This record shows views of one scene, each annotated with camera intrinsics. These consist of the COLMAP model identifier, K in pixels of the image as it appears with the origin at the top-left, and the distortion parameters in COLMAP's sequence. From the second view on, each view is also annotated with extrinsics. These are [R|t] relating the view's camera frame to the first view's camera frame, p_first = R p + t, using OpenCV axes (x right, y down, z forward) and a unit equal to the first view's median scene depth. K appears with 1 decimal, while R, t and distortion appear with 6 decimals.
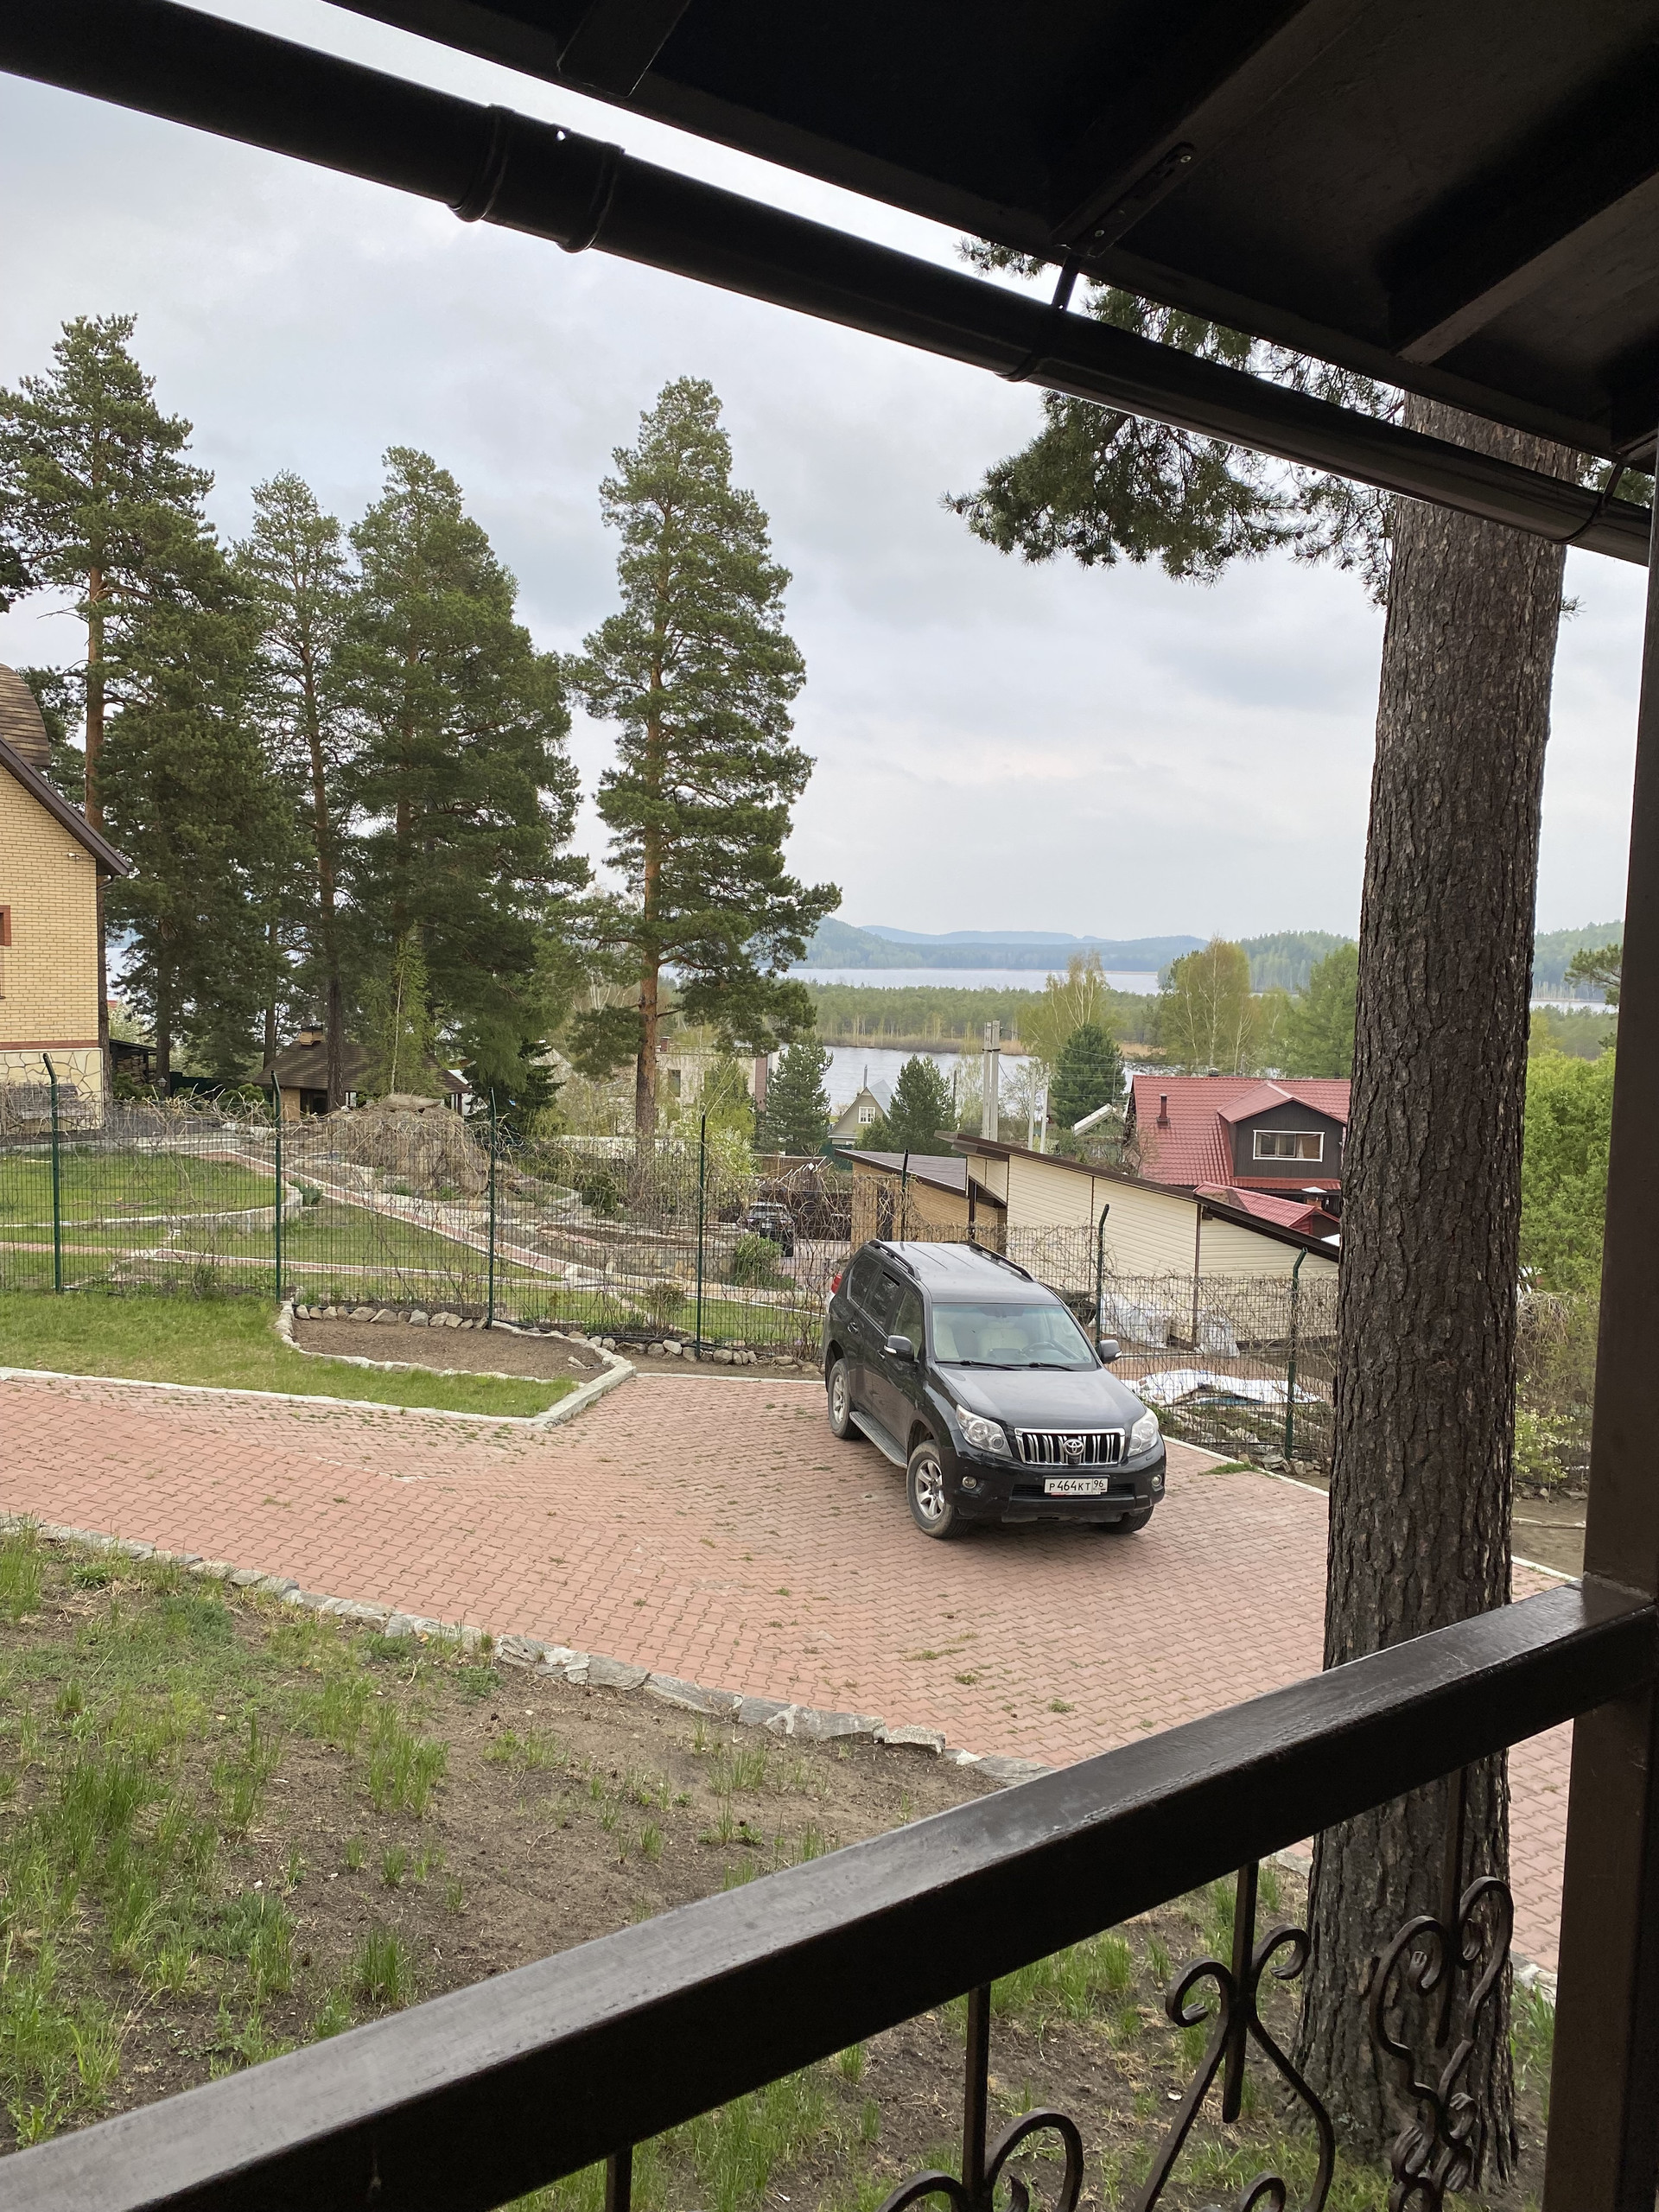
lens RADIAL K [[1684.4, 0, 827.7], [0, 1684.4, 1118.8], [0, 0, 1]] dist [0.011123, 0.001534]
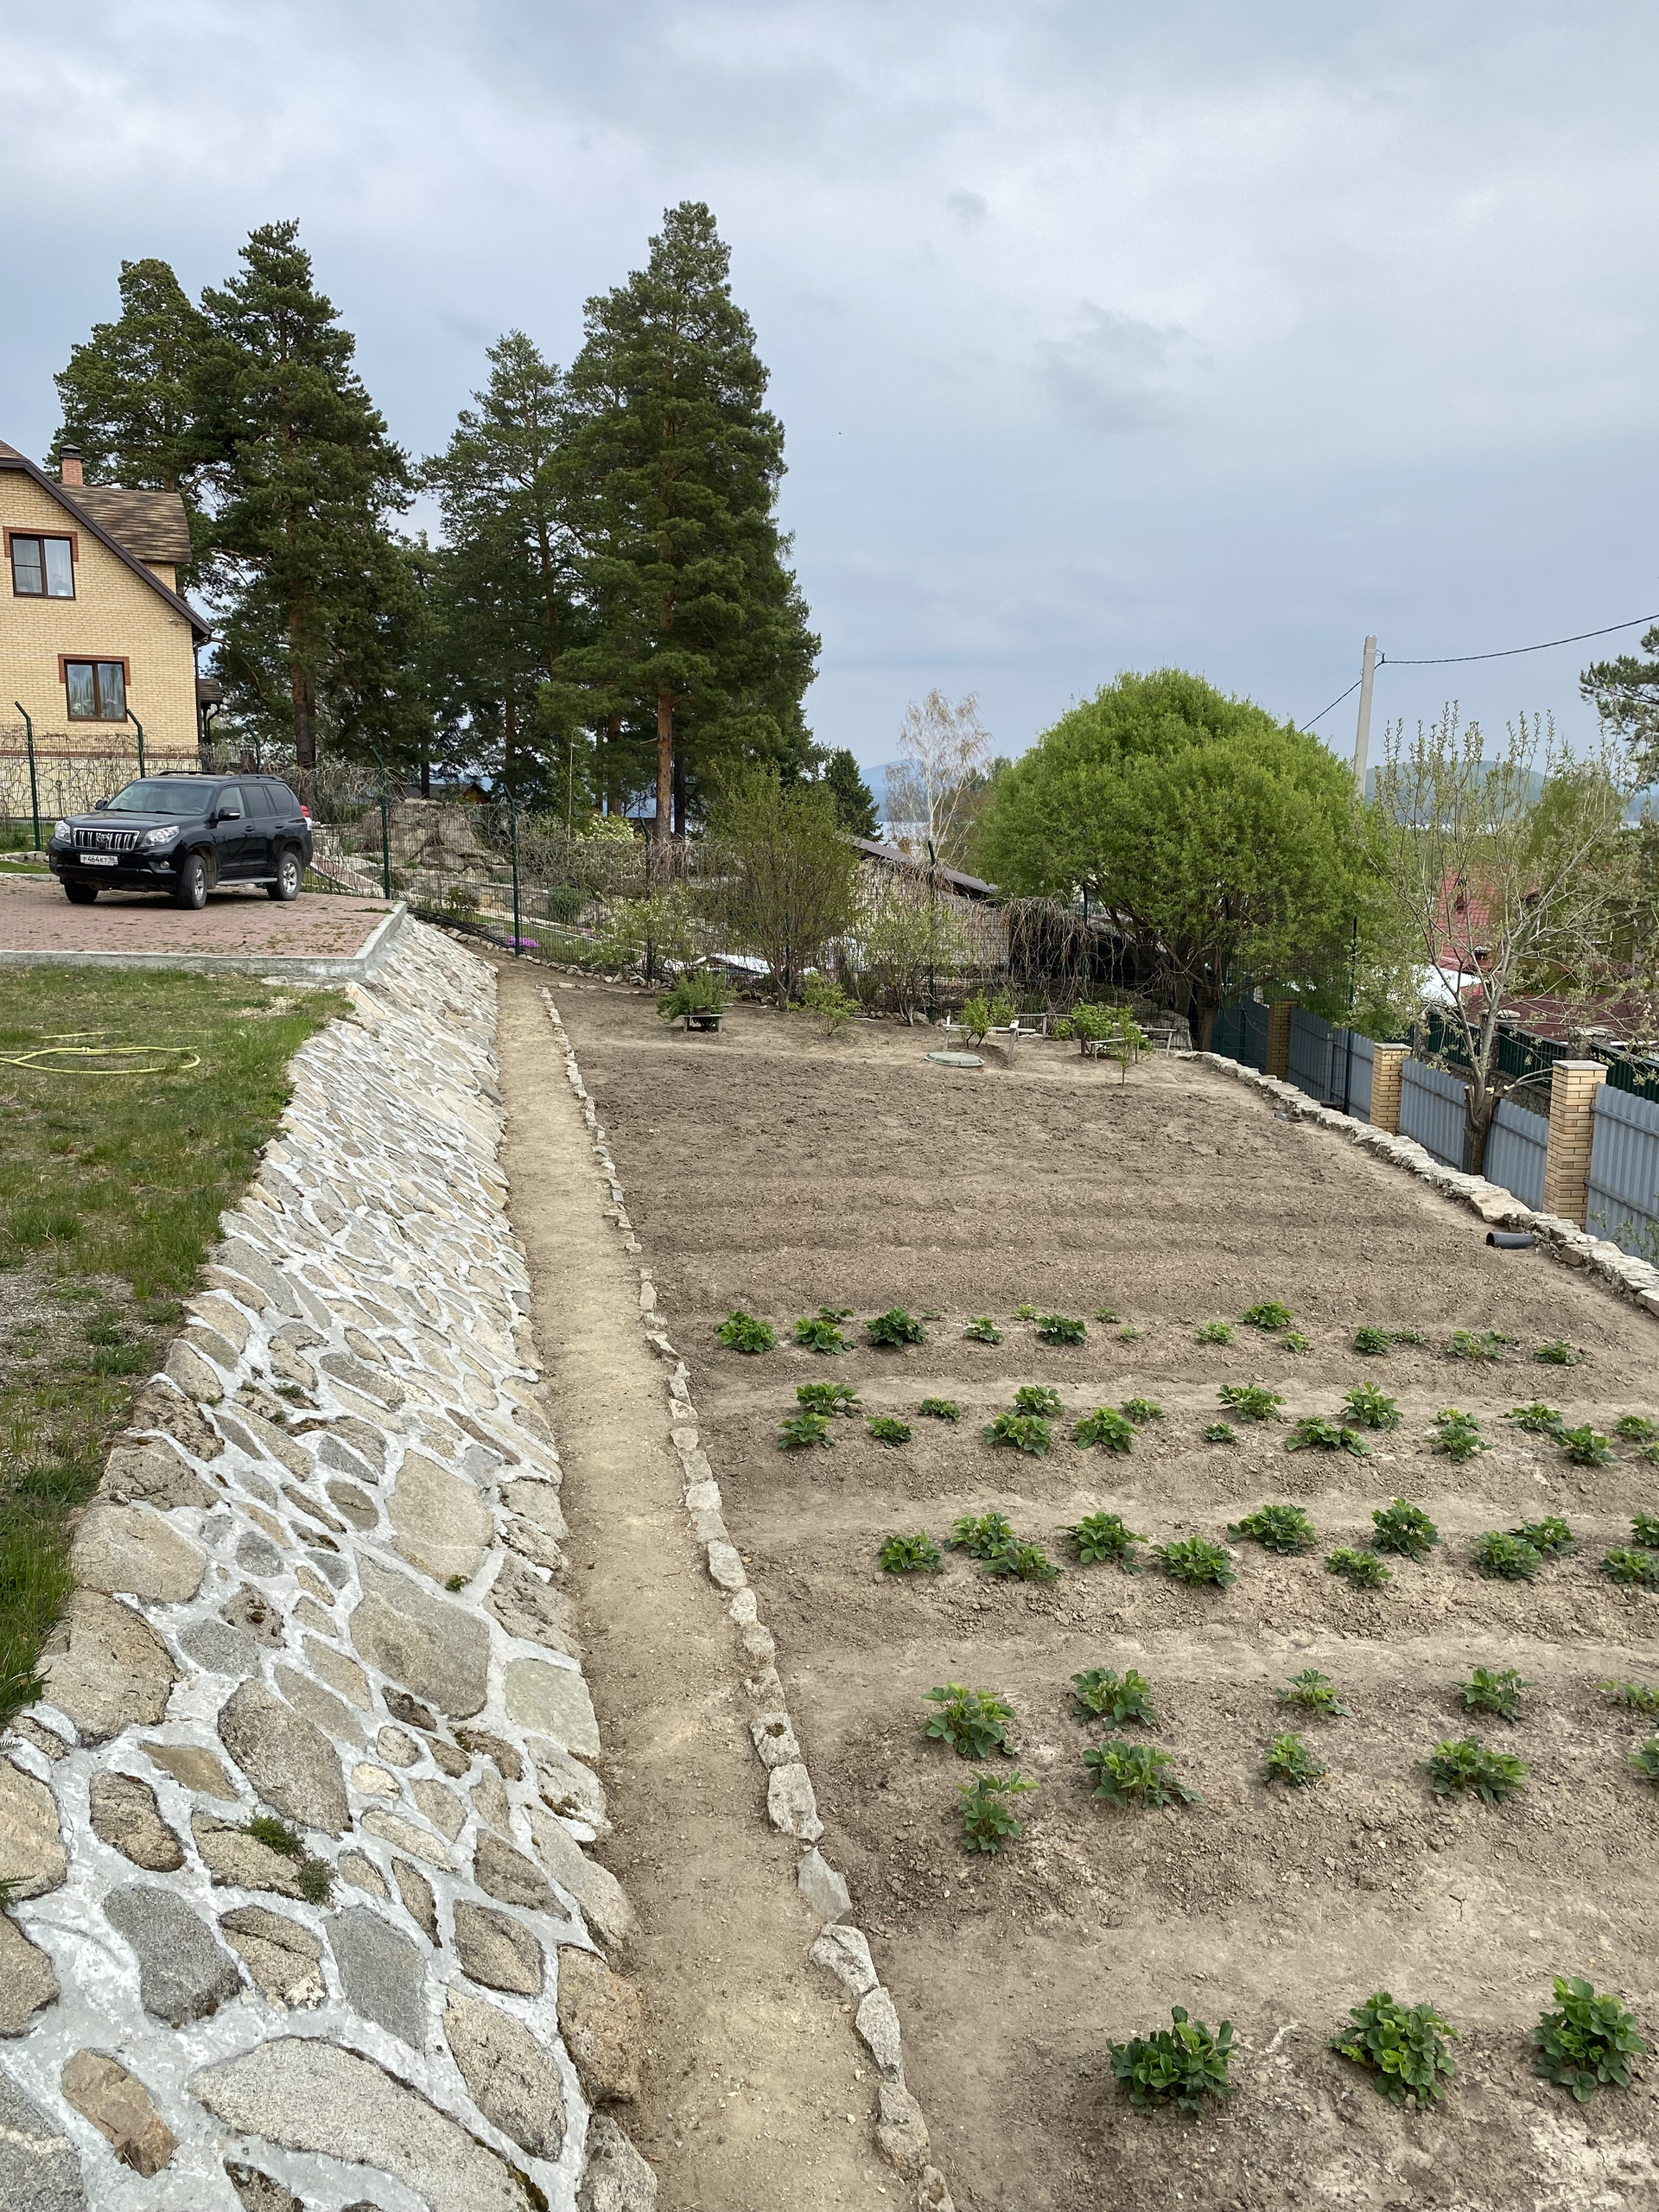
lens RADIAL K [[1684.4, 0, 827.7], [0, 1684.4, 1118.8], [0, 0, 1]] dist [0.011123, 0.001534]
pose [[0.925304, 0.049728, -0.375953, 0.488713], [-0.021701, 0.996684, 0.078421, 0.108860], [0.378606, -0.064404, 0.923315, -0.102311]]
